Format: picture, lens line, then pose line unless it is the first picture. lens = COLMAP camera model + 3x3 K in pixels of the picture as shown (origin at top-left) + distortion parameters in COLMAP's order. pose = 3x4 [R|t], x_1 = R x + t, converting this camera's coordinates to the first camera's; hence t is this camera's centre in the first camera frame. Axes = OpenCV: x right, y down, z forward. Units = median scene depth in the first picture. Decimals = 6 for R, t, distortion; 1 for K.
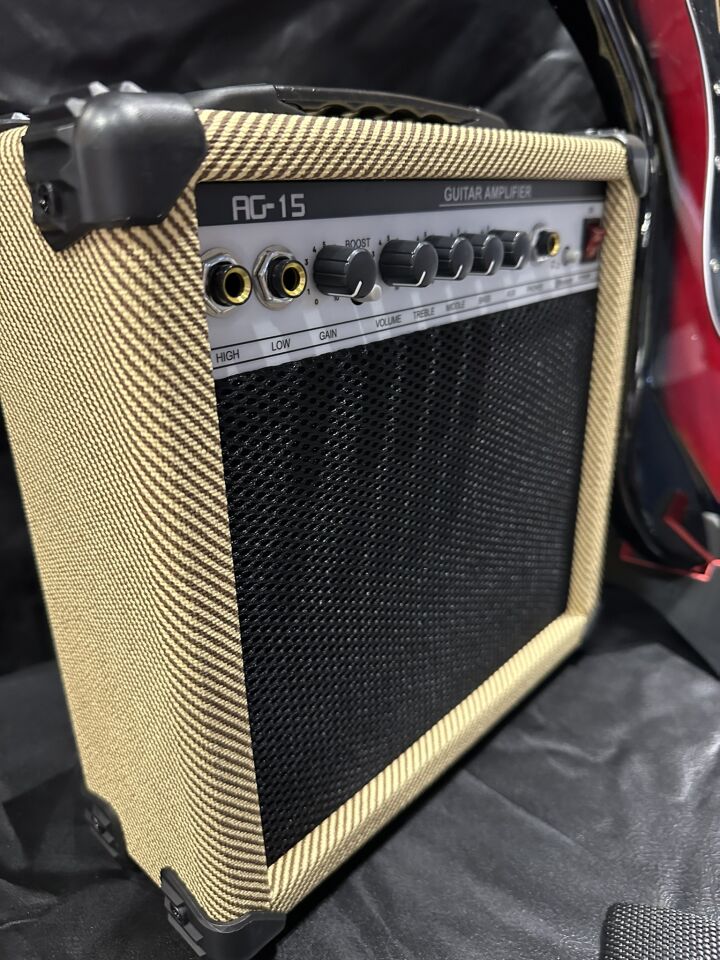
lens RADIAL K [[723.6, 0, 352.3], [0, 723.6, 506.0], [0, 0, 1]] dist [-0.029486, -0.002580]
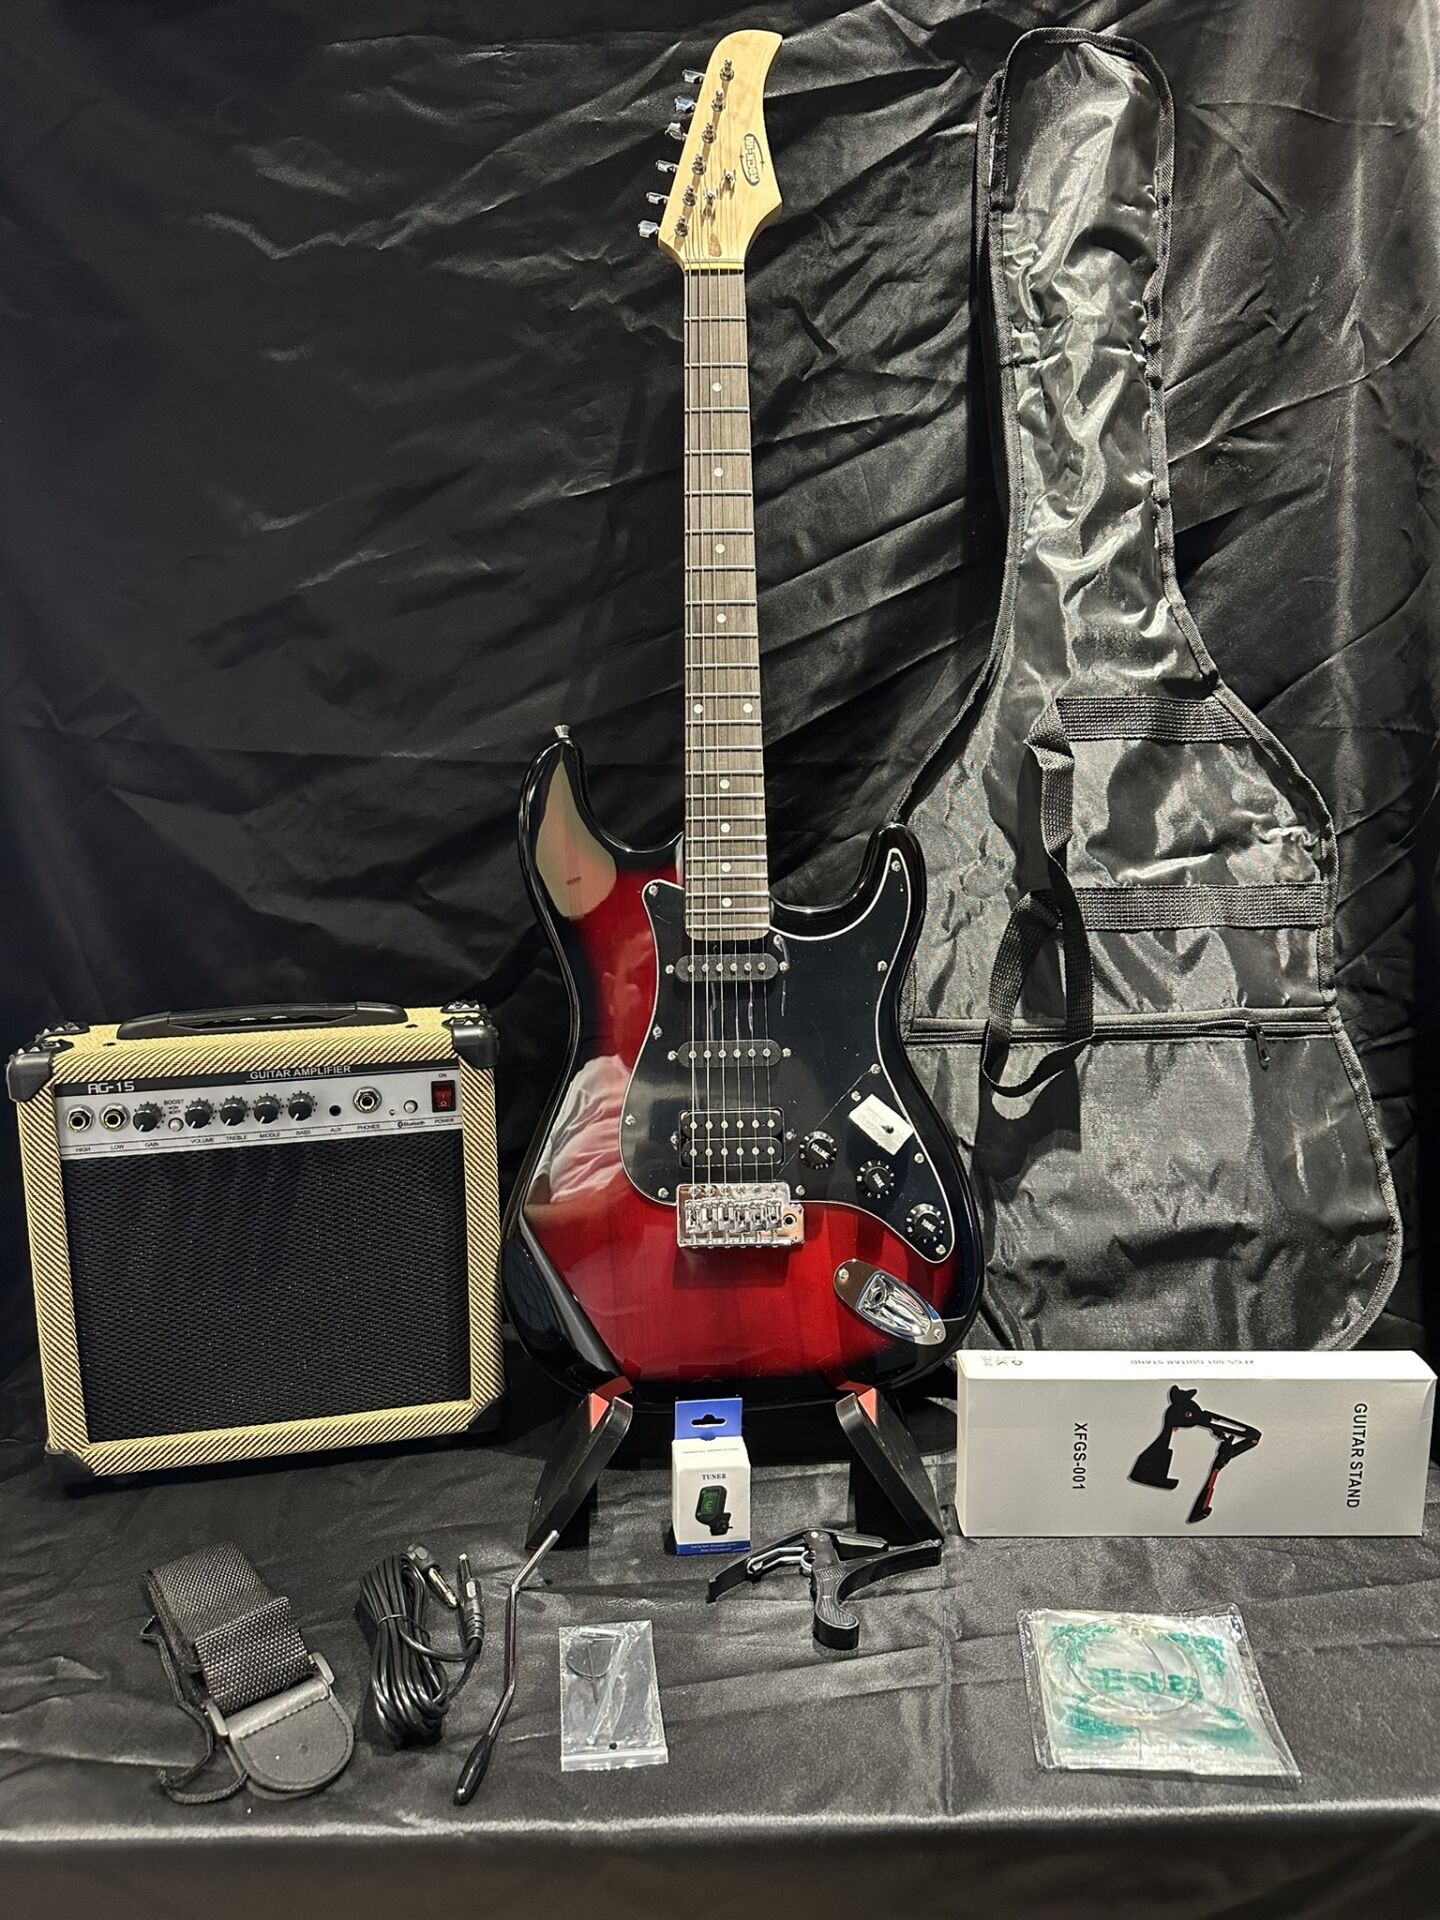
lens RADIAL K [[1389.6, 0, 727.8], [0, 1389.6, 976.6], [0, 0, 1]] dist [-0.008204, -0.019295]
pose [[0.844933, 0.115806, -0.522186, 3.683144], [-0.230688, 0.959710, -0.160433, -0.494911], [0.482568, 0.256017, 0.837606, -1.751736]]
